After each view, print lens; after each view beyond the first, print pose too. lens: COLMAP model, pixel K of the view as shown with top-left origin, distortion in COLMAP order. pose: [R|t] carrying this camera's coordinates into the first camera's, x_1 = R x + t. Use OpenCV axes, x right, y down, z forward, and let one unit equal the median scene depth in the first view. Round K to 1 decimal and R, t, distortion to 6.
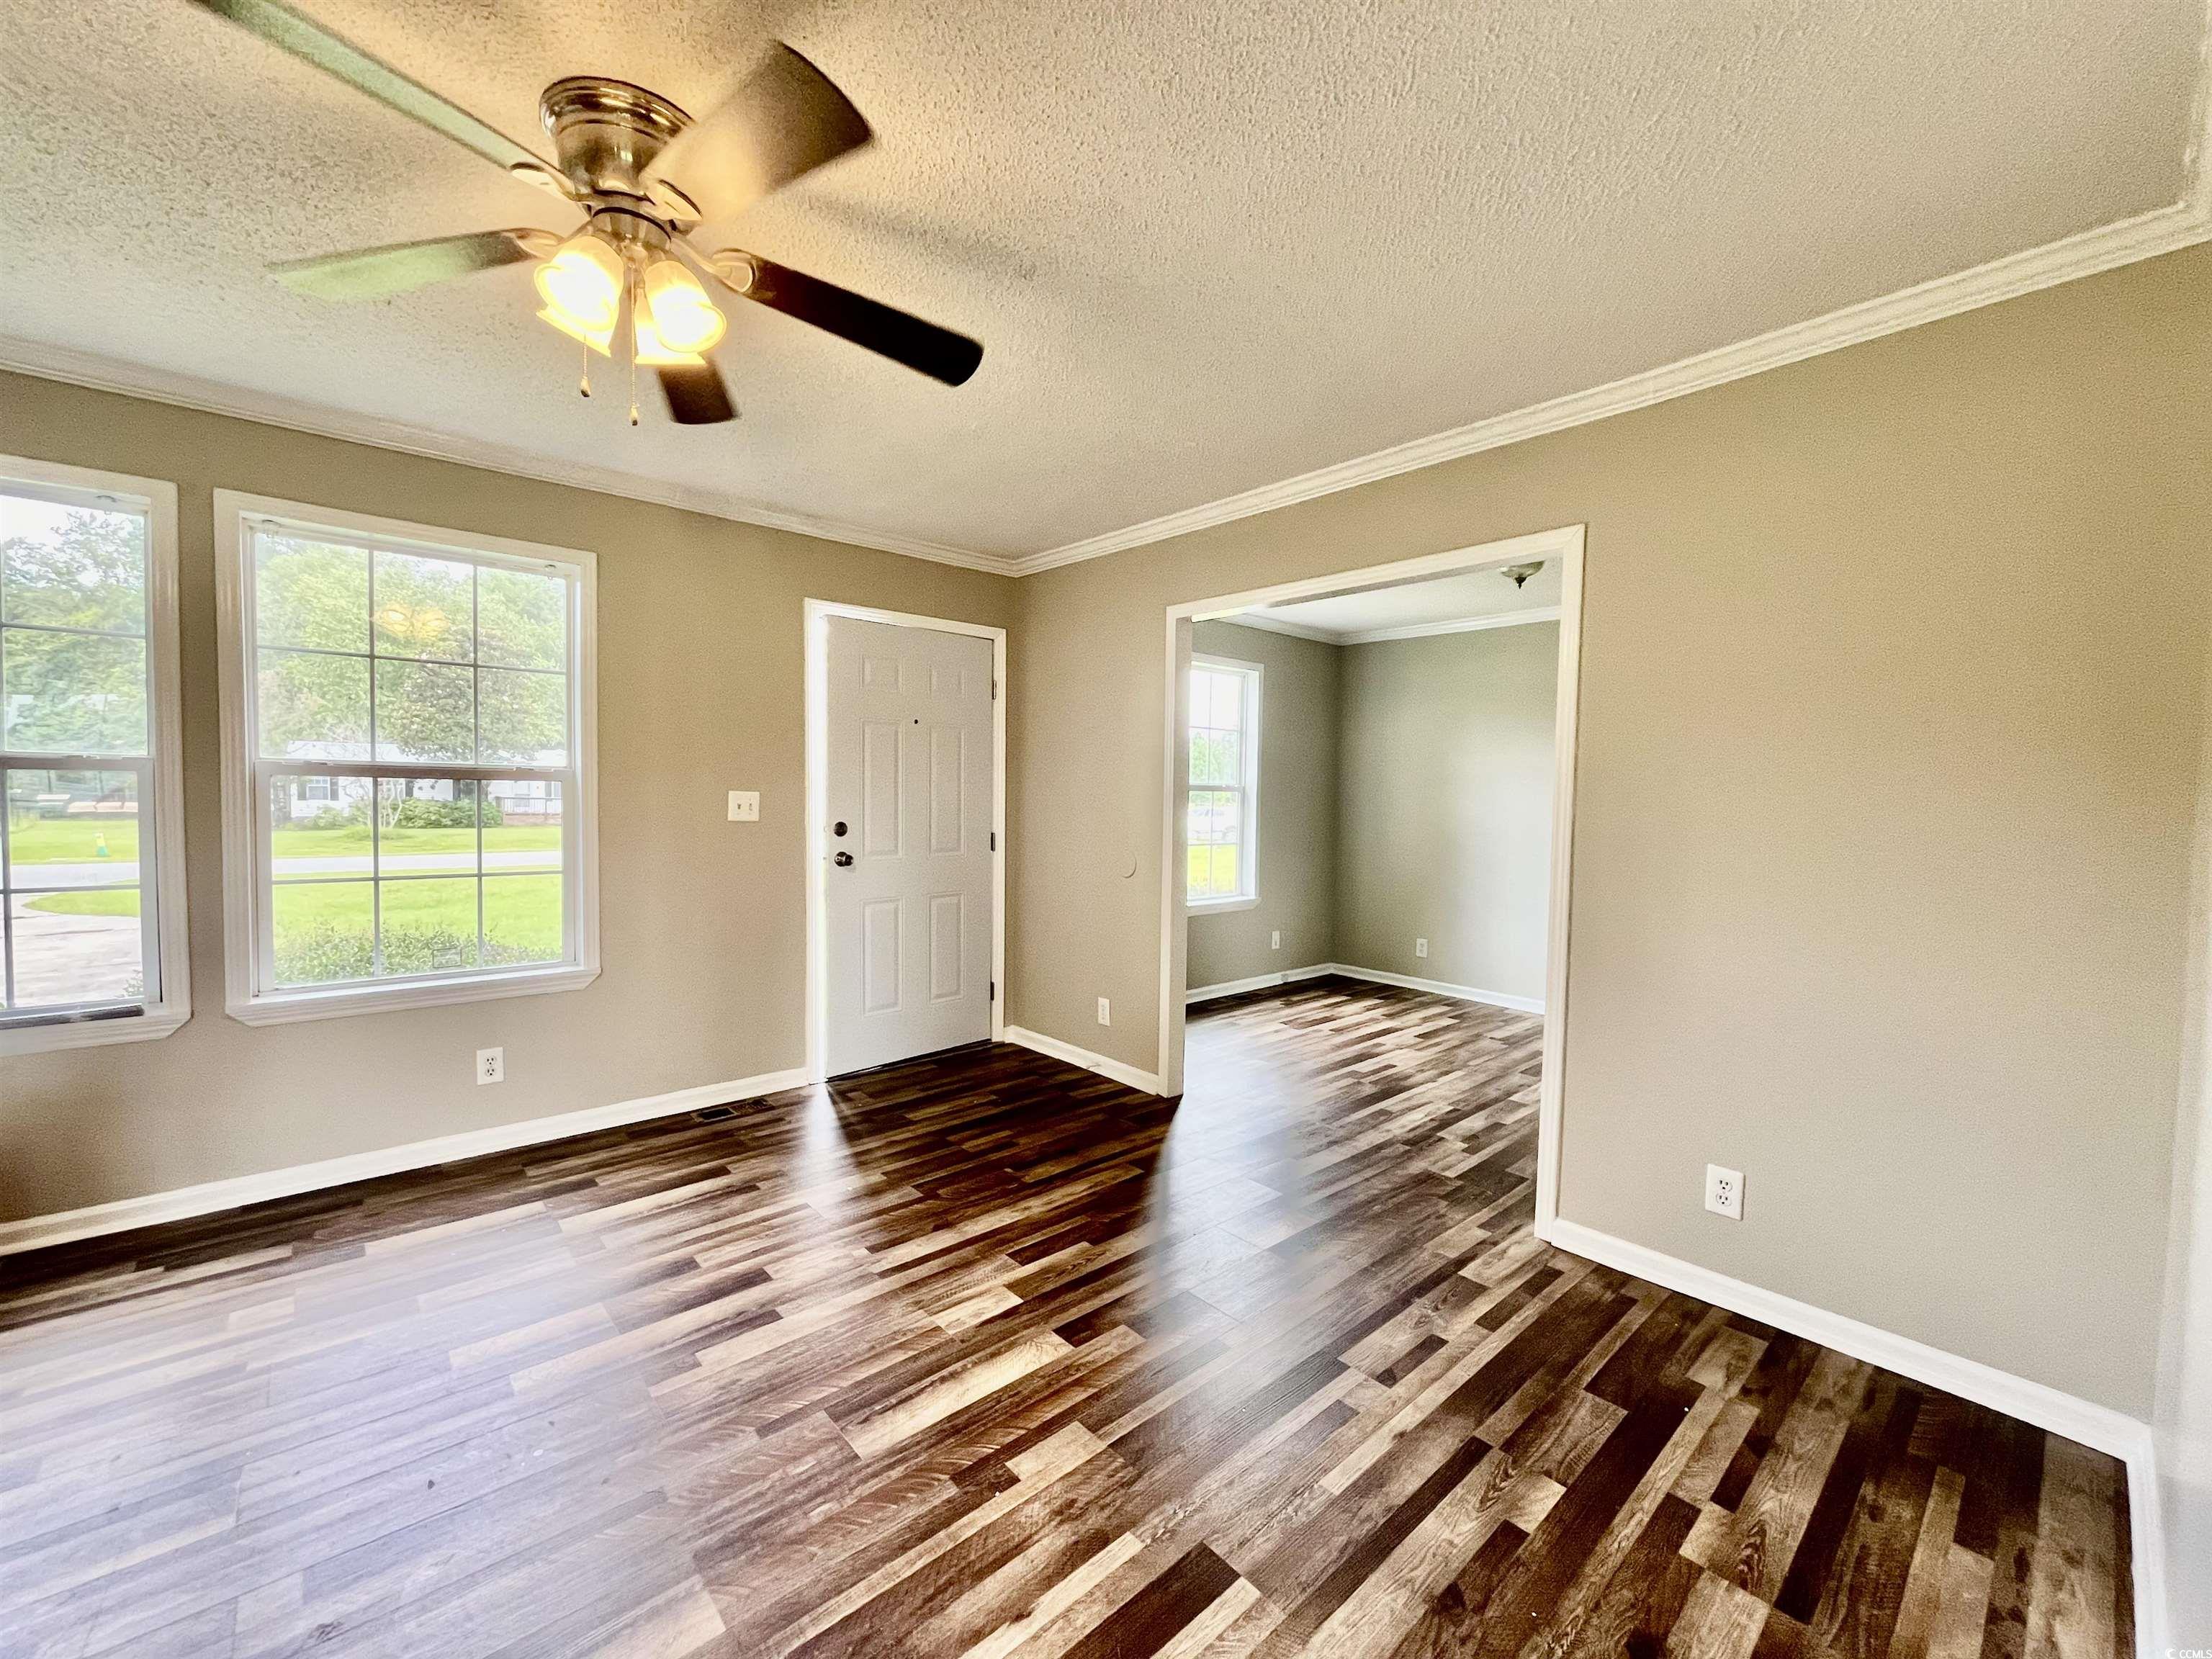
lens RADIAL K [[892.4, 0, 1107.0], [0, 892.4, 829.8], [0, 0, 1]] dist [-0.000964, -0.000522]
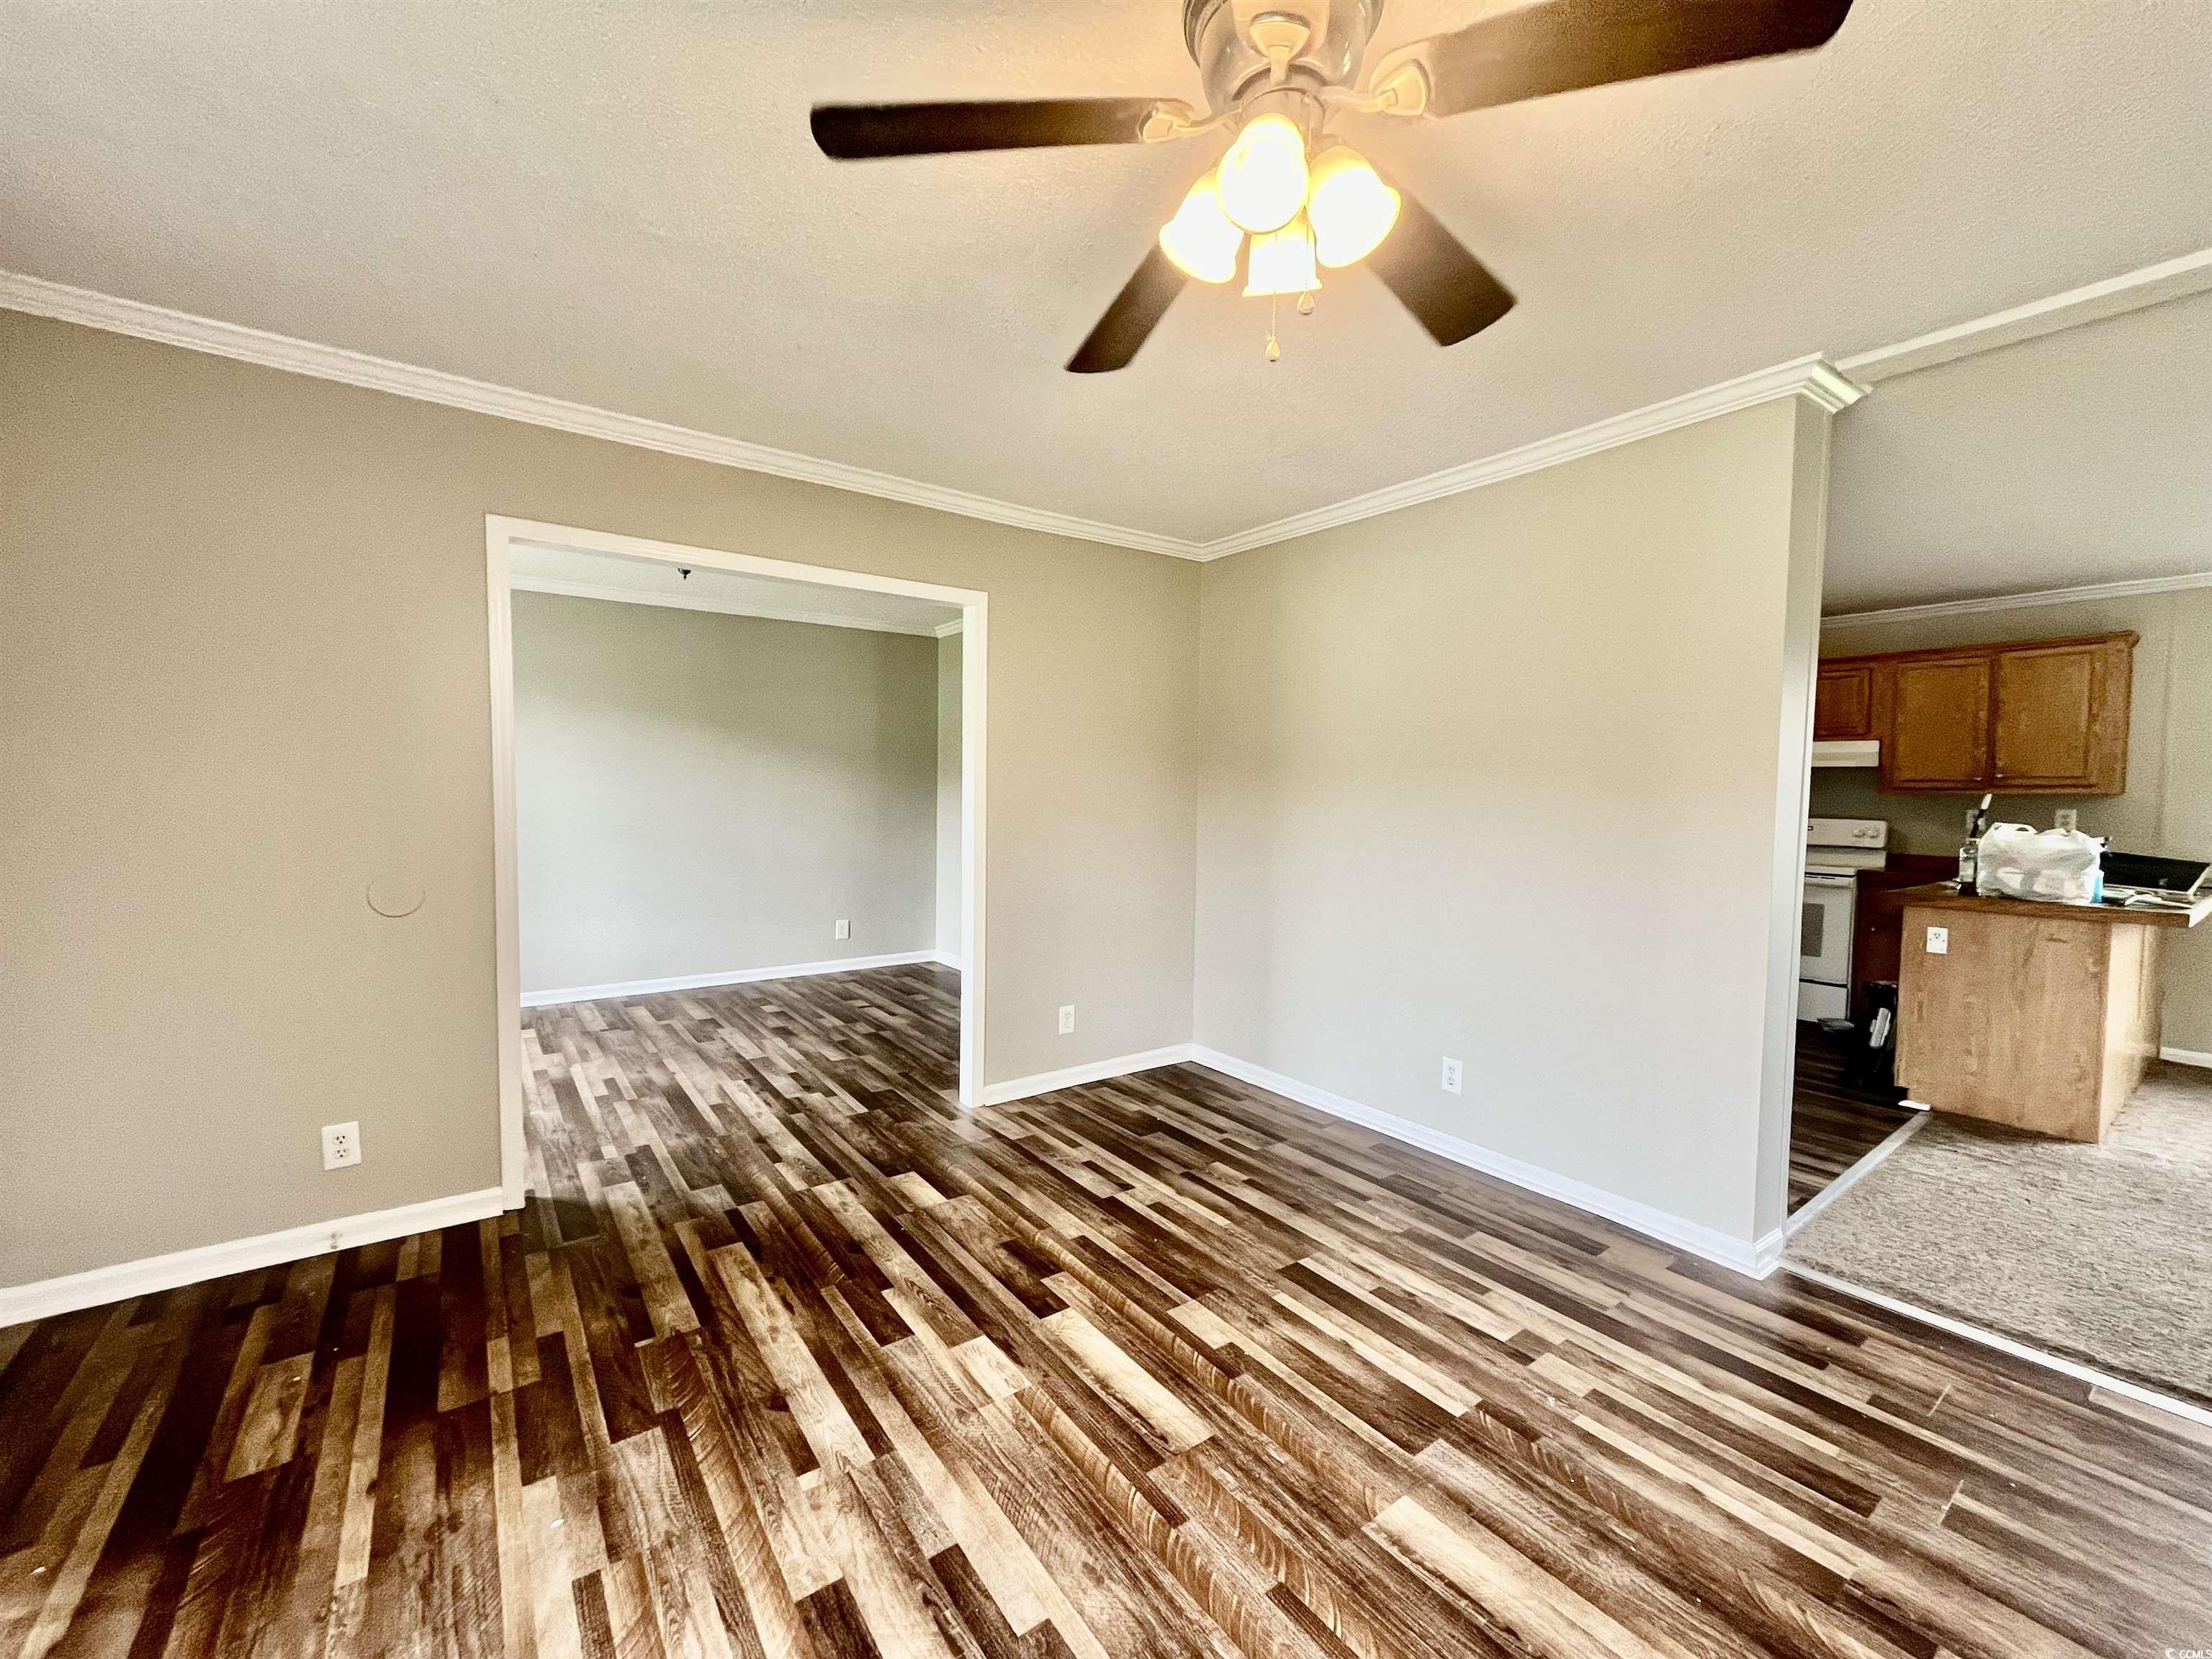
lens RADIAL K [[892.4, 0, 1104.1], [0, 892.4, 826.5], [0, 0, 1]] dist [-0.000964, -0.000522]
pose [[0.096390, -0.060167, 0.993523, -0.757143], [0.027822, 0.997944, 0.057736, -0.044879], [-0.994955, 0.022077, 0.097866, 0.592283]]
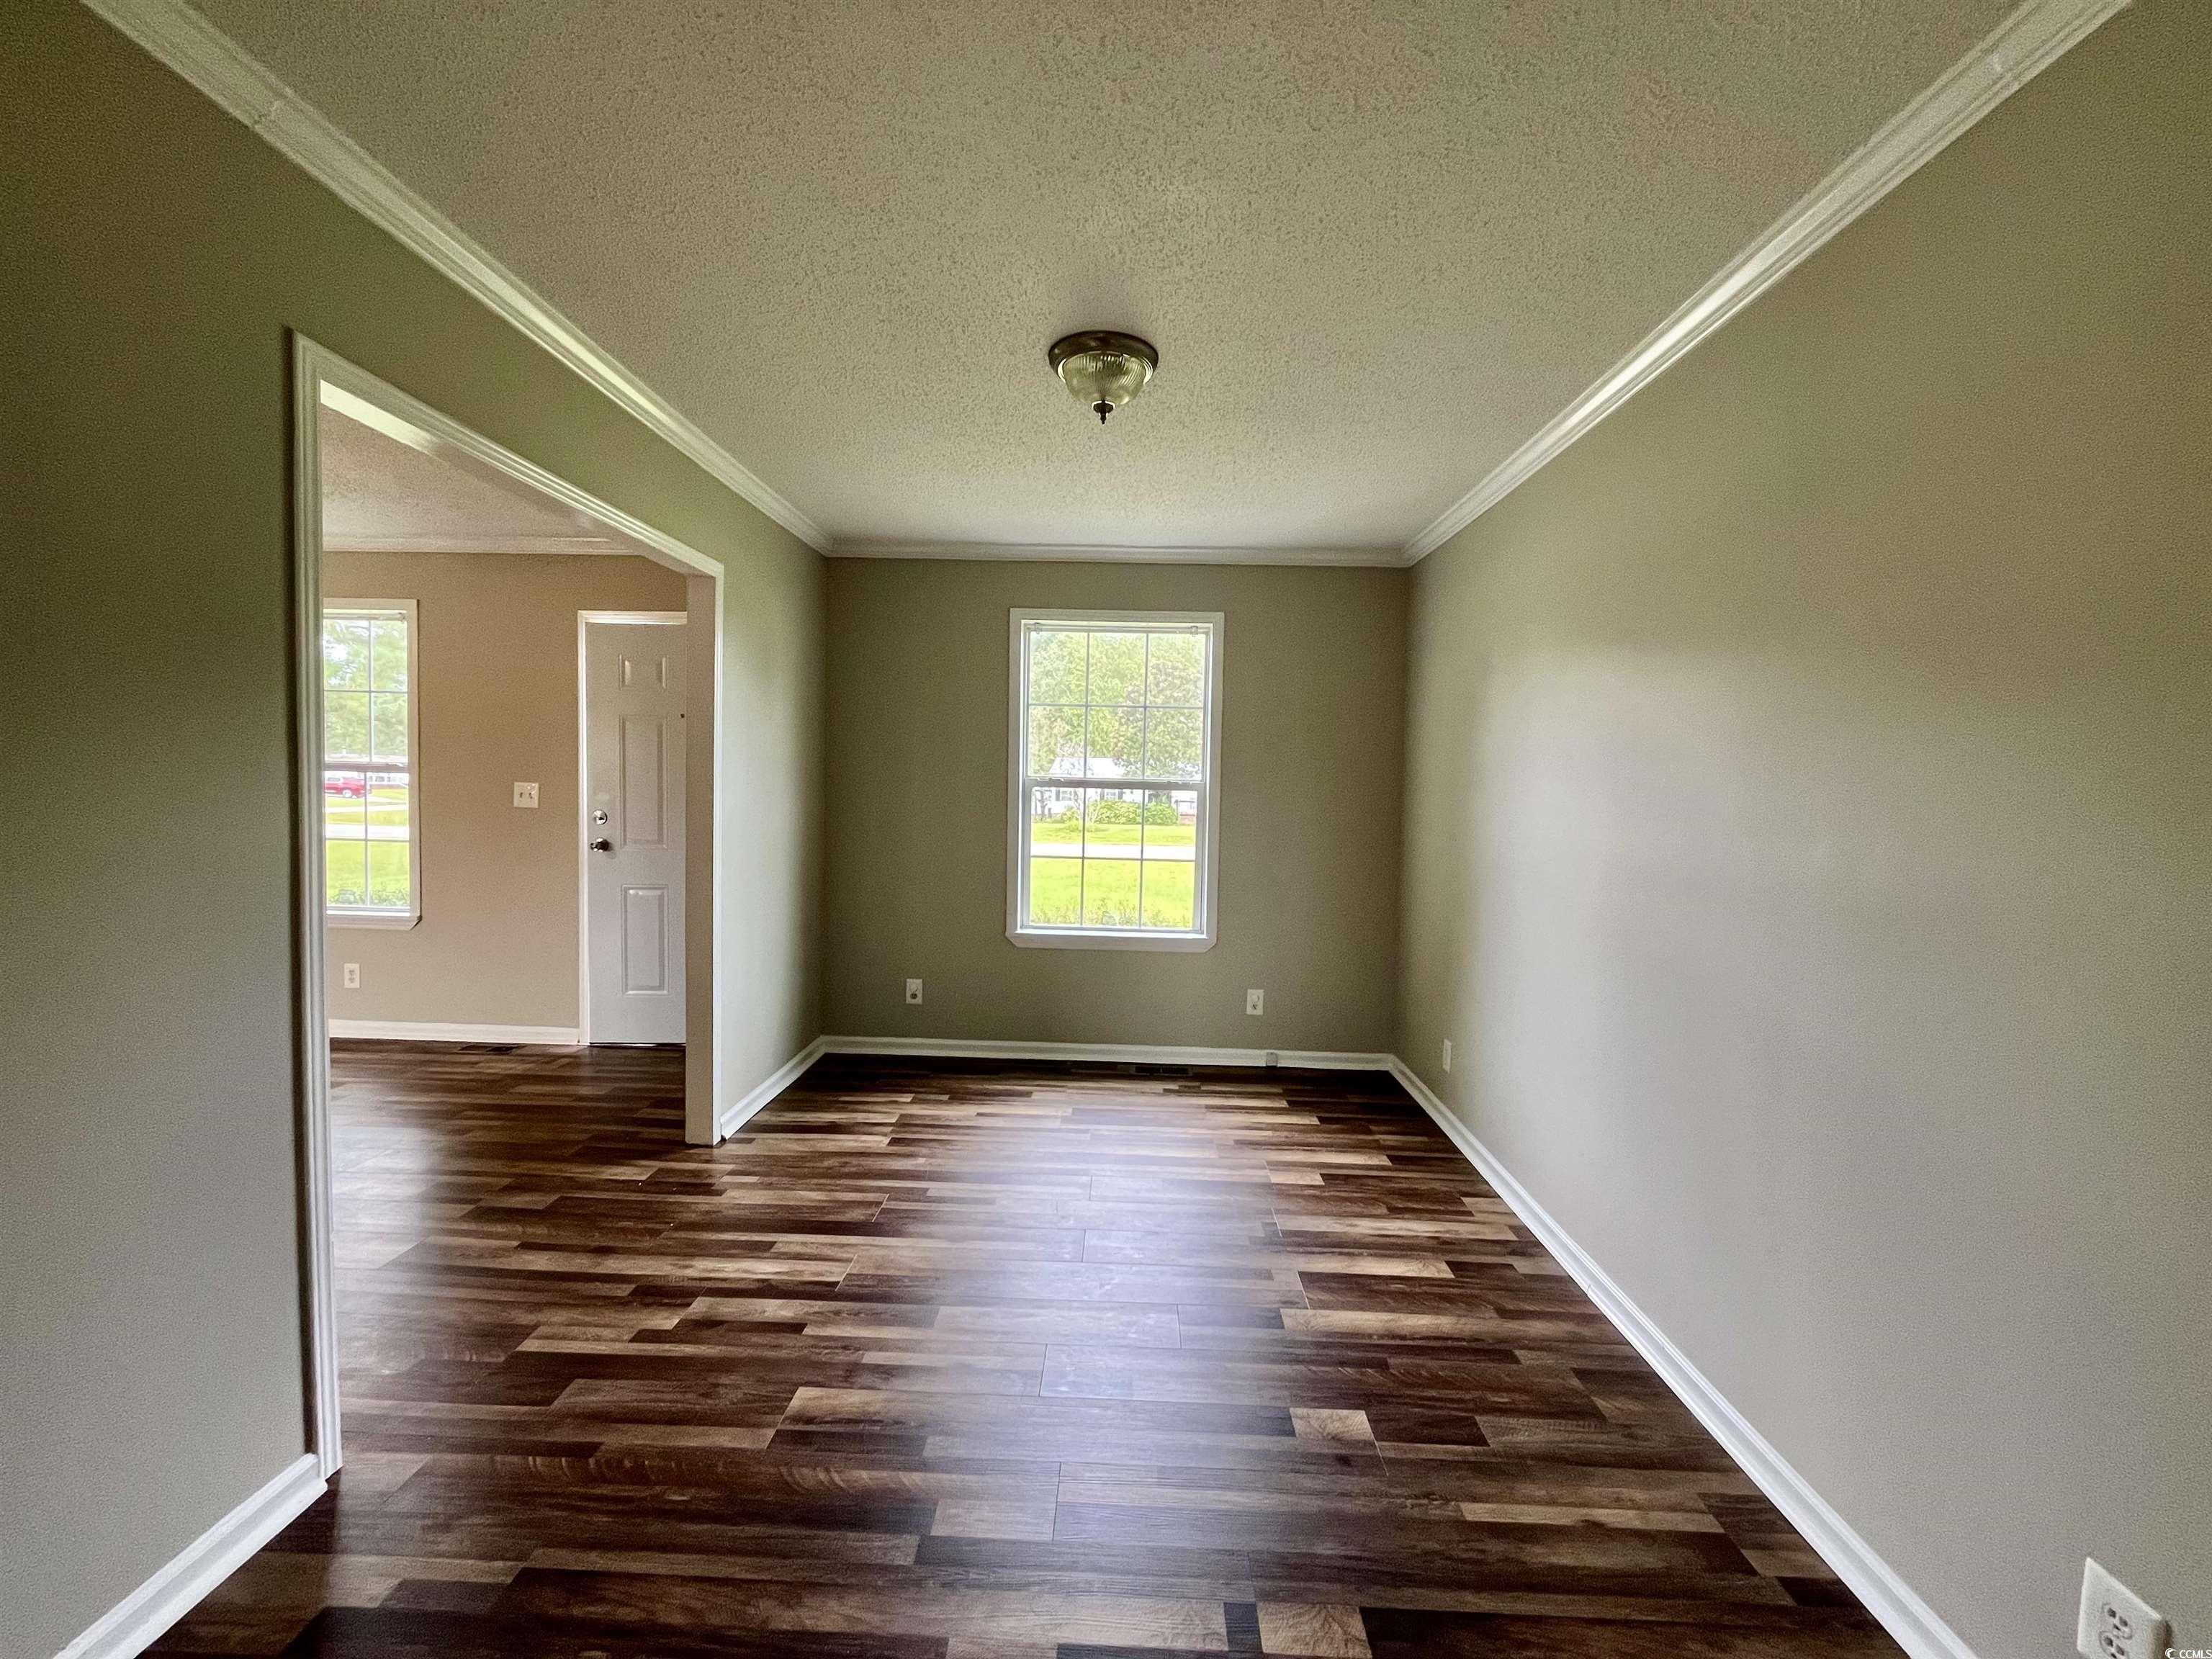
lens RADIAL K [[892.4, 0, 1100.8], [0, 892.4, 822.7], [0, 0, 1]] dist [-0.000964, -0.000522]
pose [[0.724421, 0.028291, -0.688777, 1.202874], [-0.040041, 0.999197, -0.001072, -0.023989], [0.688194, 0.028356, 0.724972, 0.838693]]
